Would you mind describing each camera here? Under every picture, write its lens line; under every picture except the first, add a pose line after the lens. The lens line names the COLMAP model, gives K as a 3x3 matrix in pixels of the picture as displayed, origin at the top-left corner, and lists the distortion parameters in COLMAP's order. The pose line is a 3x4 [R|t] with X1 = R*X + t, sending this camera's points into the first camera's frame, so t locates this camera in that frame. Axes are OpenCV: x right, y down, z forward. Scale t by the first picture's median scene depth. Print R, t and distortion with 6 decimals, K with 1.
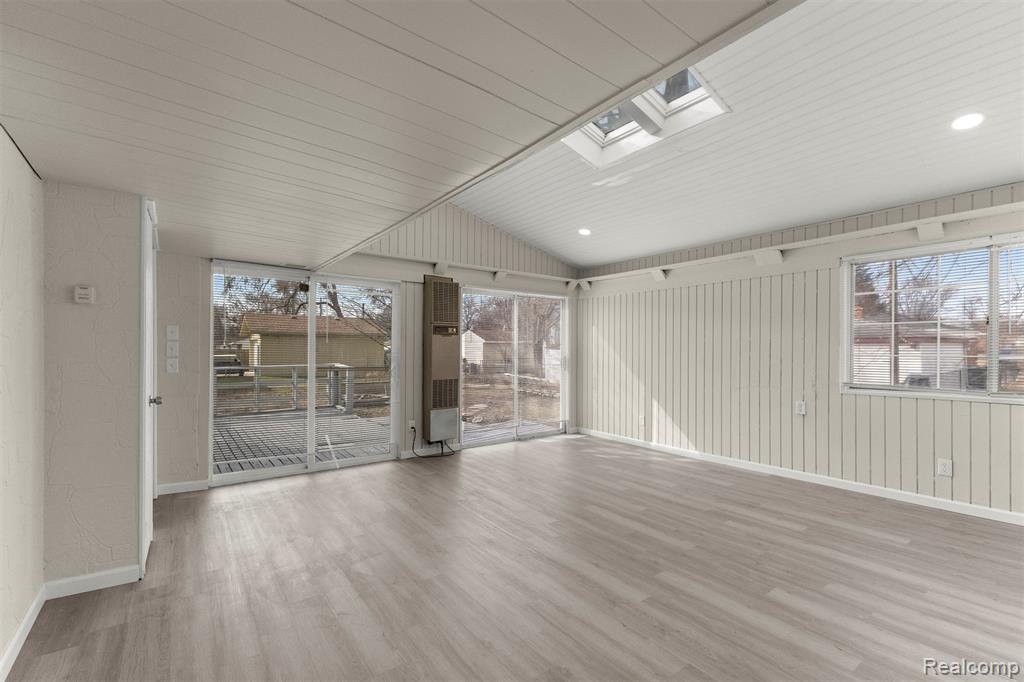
lens RADIAL K [[448.0, 0, 512.4], [0, 448.0, 350.7], [0, 0, 1]] dist [0.020823, -0.005902]
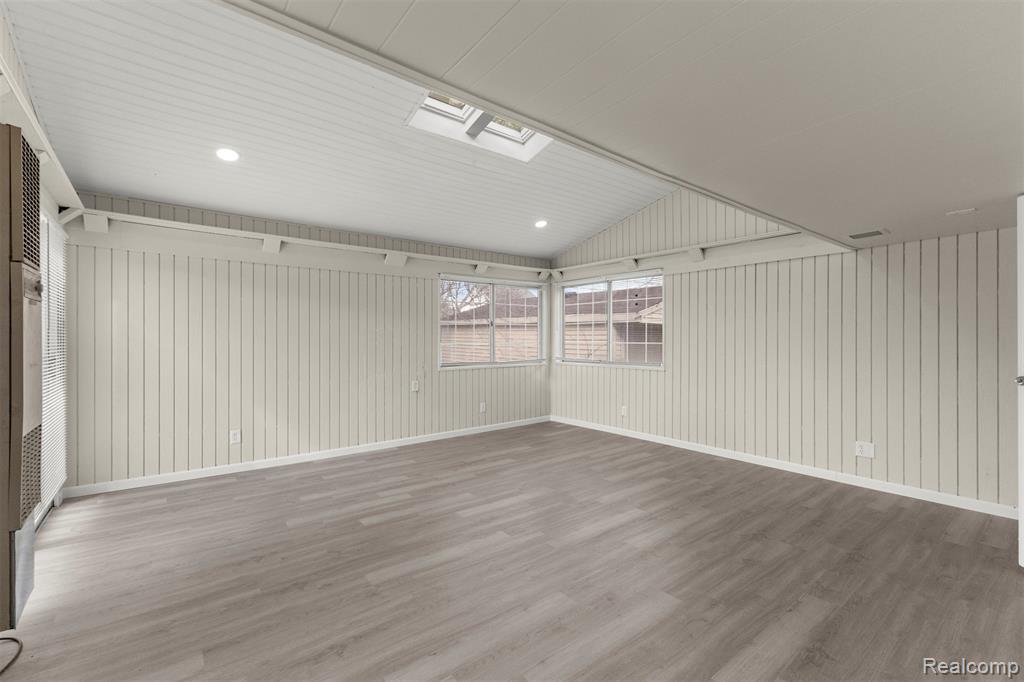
lens RADIAL K [[435.5, 0, 512.0], [0, 435.5, 341.0], [0, 0, 1]] dist [-0.000837, -0.000046]
pose [[-0.028270, 0.000972, 0.999600, -0.598803], [0.003694, 0.999993, -0.000868, 0.003461], [-0.999593, 0.003668, -0.028273, 0.790303]]
